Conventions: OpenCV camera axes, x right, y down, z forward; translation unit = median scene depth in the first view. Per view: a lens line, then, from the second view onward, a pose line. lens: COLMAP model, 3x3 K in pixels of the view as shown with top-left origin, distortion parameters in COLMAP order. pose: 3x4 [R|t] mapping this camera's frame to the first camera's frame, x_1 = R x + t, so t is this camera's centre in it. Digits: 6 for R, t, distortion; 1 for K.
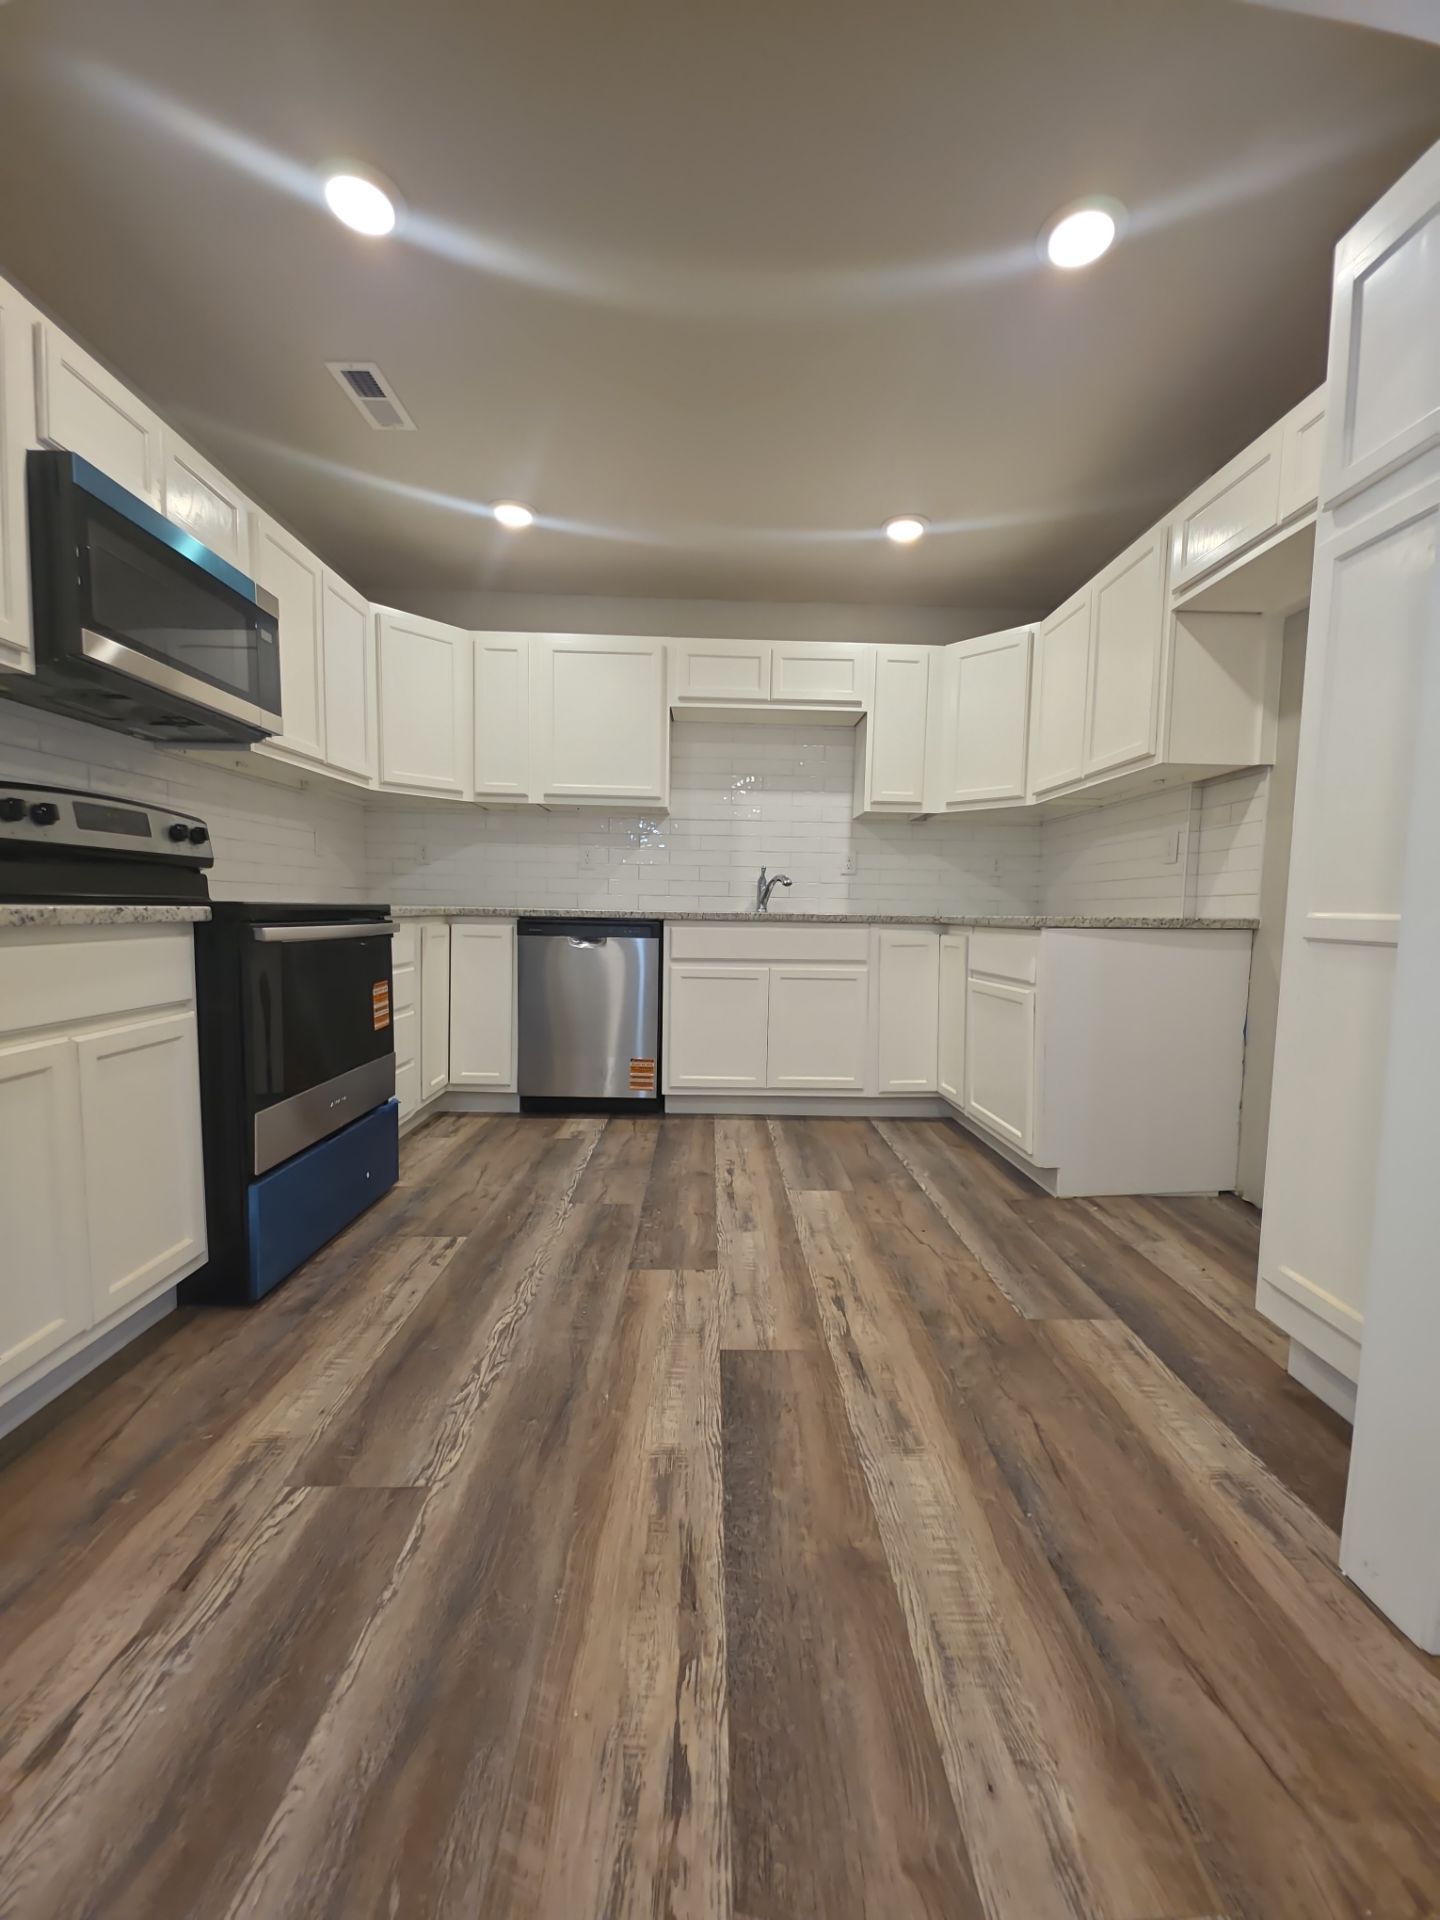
lens RADIAL K [[761.8, 0, 726.5], [0, 761.8, 968.0], [0, 0, 1]] dist [0.000725, 0.000002]
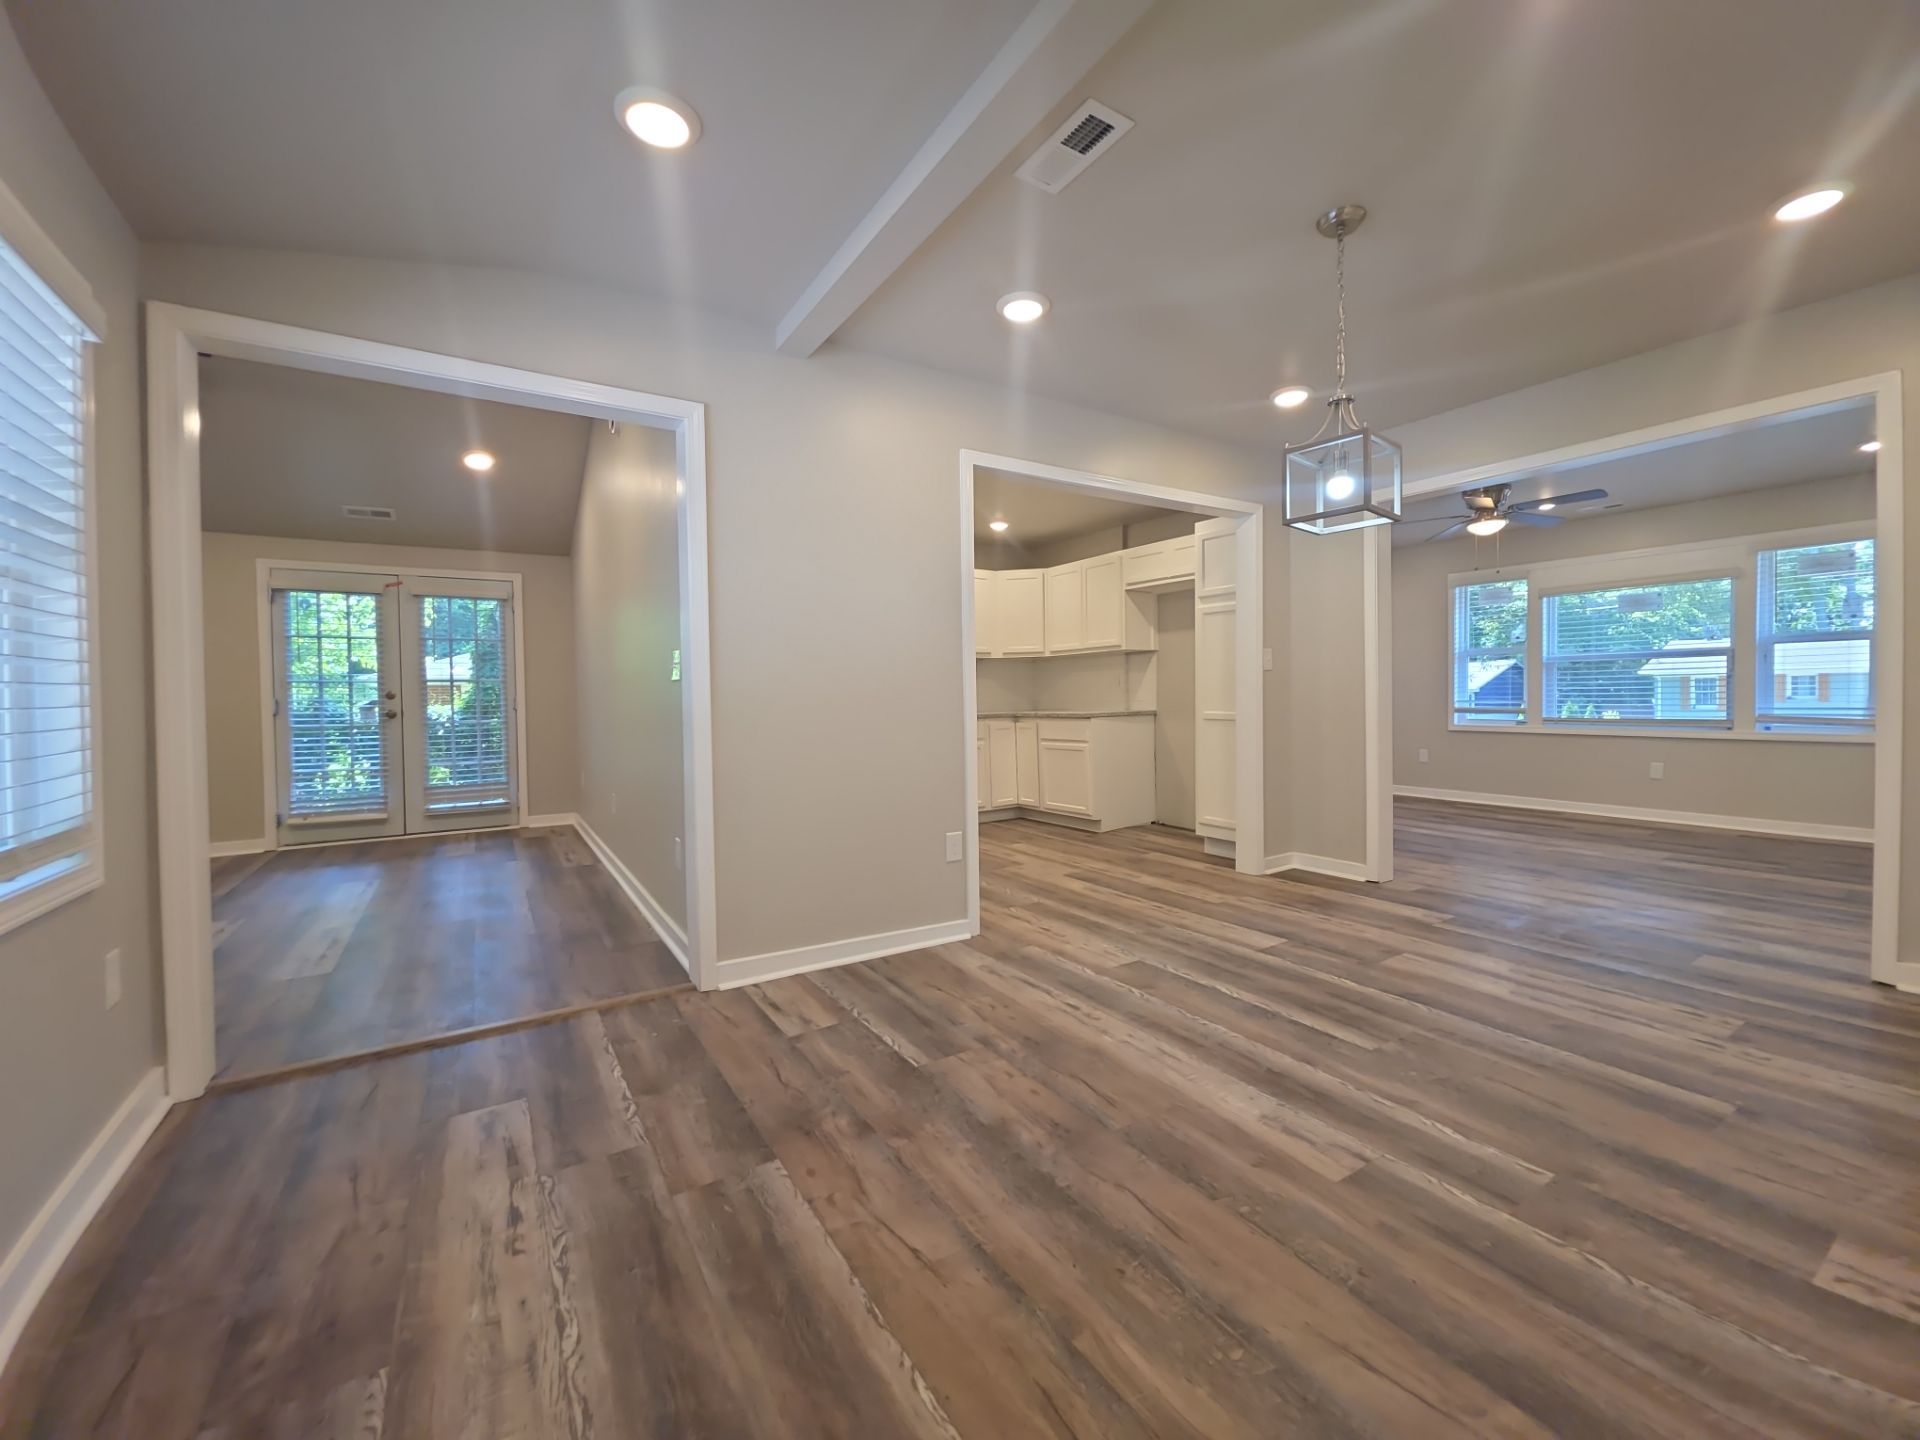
lens RADIAL K [[761.8, 0, 964.9], [0, 761.8, 709.4], [0, 0, 1]] dist [0.000725, 0.000002]
pose [[0.853333, -0.041017, 0.519750, -1.091191], [0.071437, 0.996697, -0.038630, -0.014902], [-0.516448, 0.070094, 0.853445, -0.778227]]
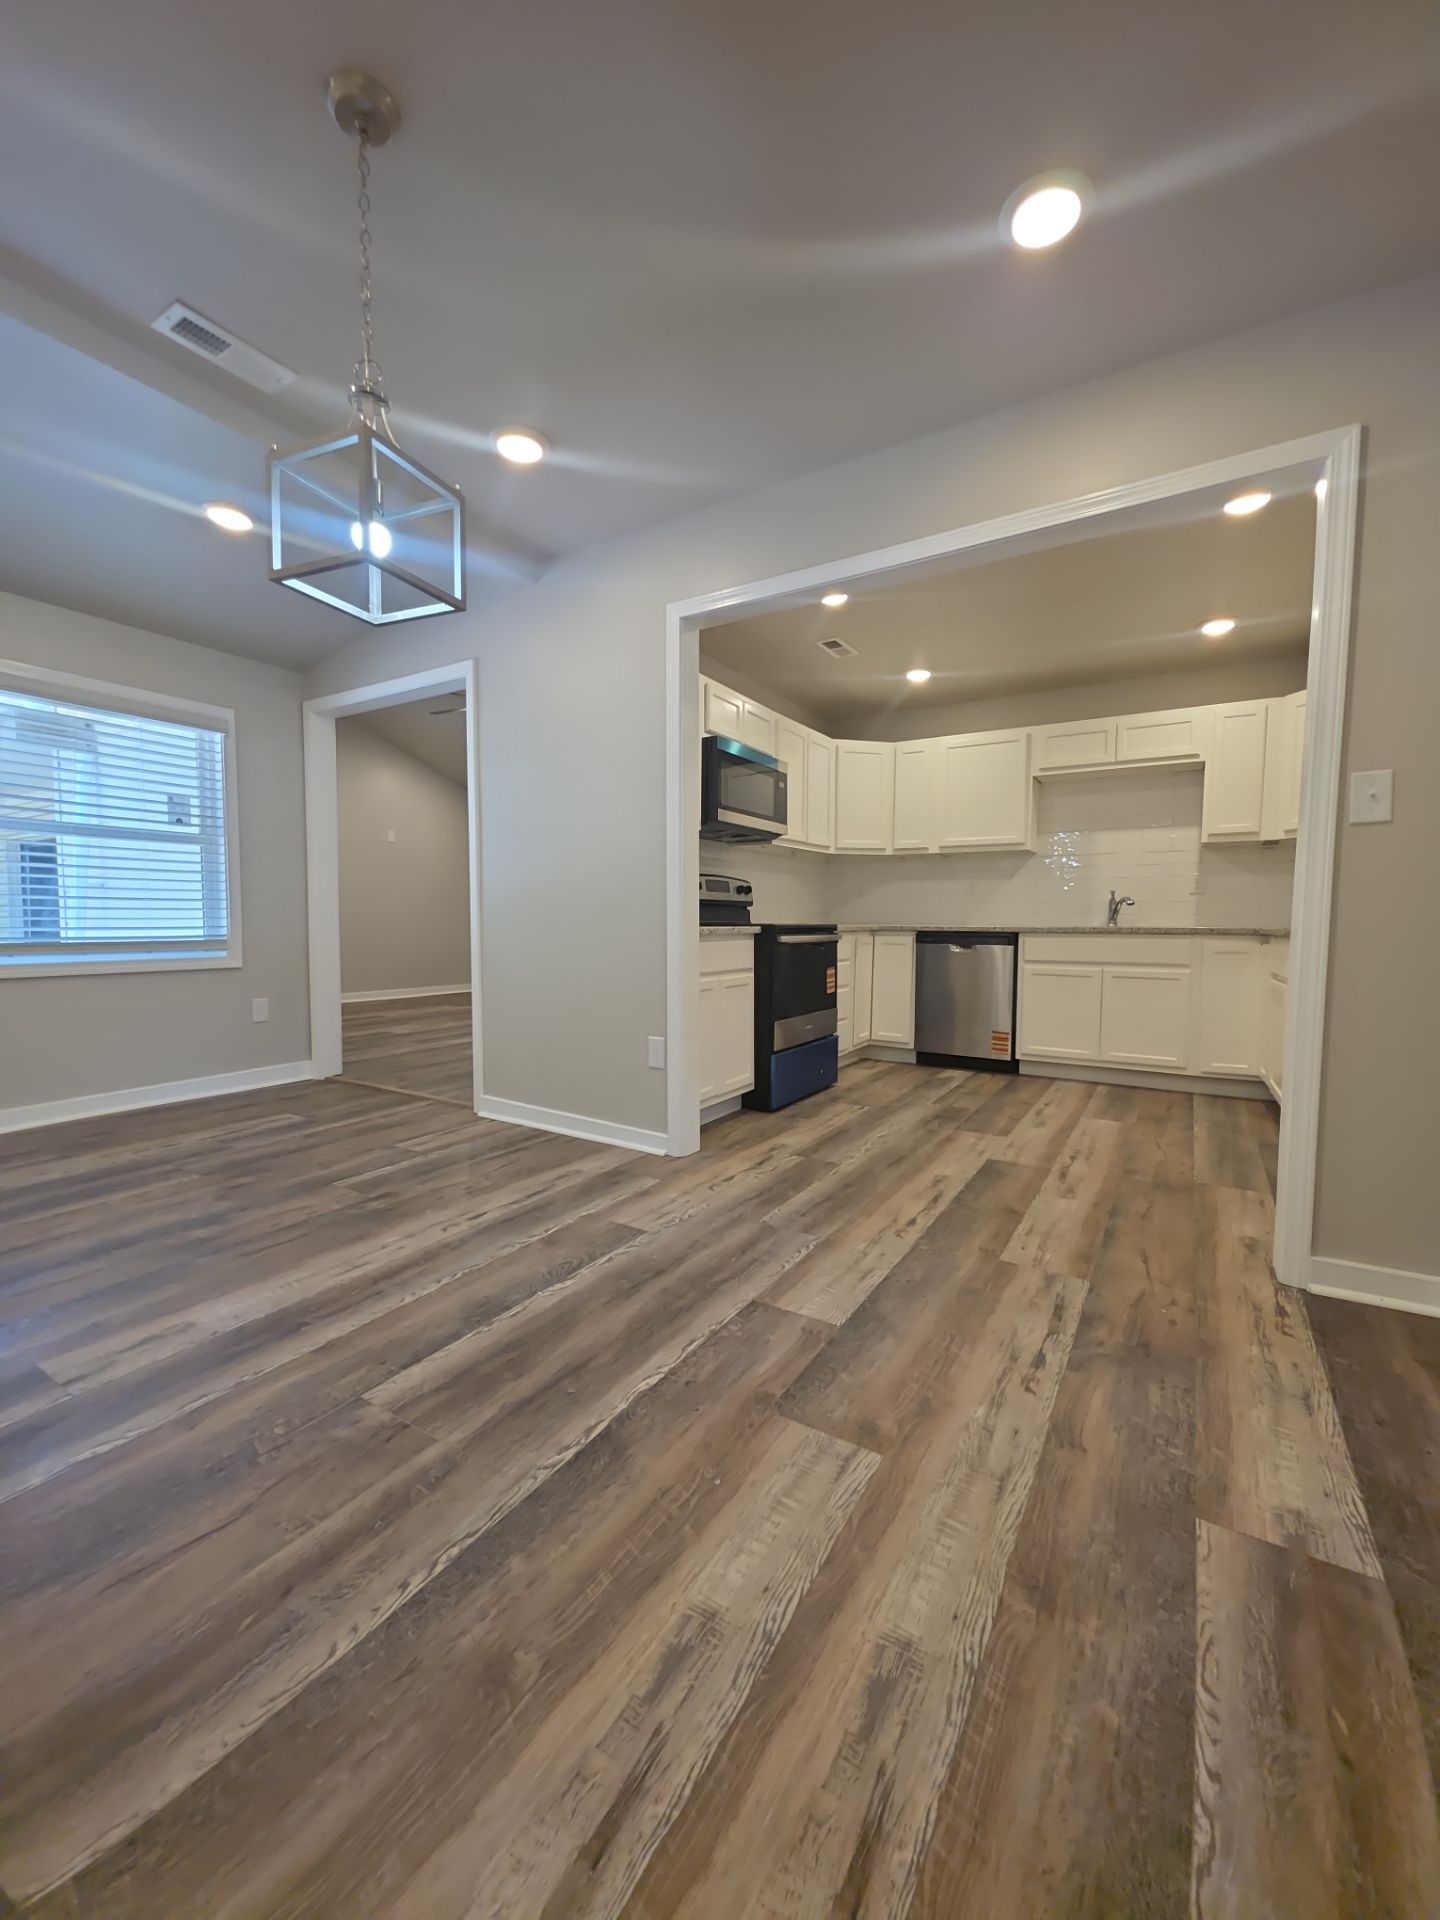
lens RADIAL K [[761.8, 0, 726.5], [0, 761.8, 968.0], [0, 0, 1]] dist [0.000725, 0.000002]
pose [[0.841431, 0.019902, -0.539998, 0.284372], [-0.031239, 0.999442, -0.011842, 0.044877], [0.539461, 0.026833, 0.841583, -0.594094]]
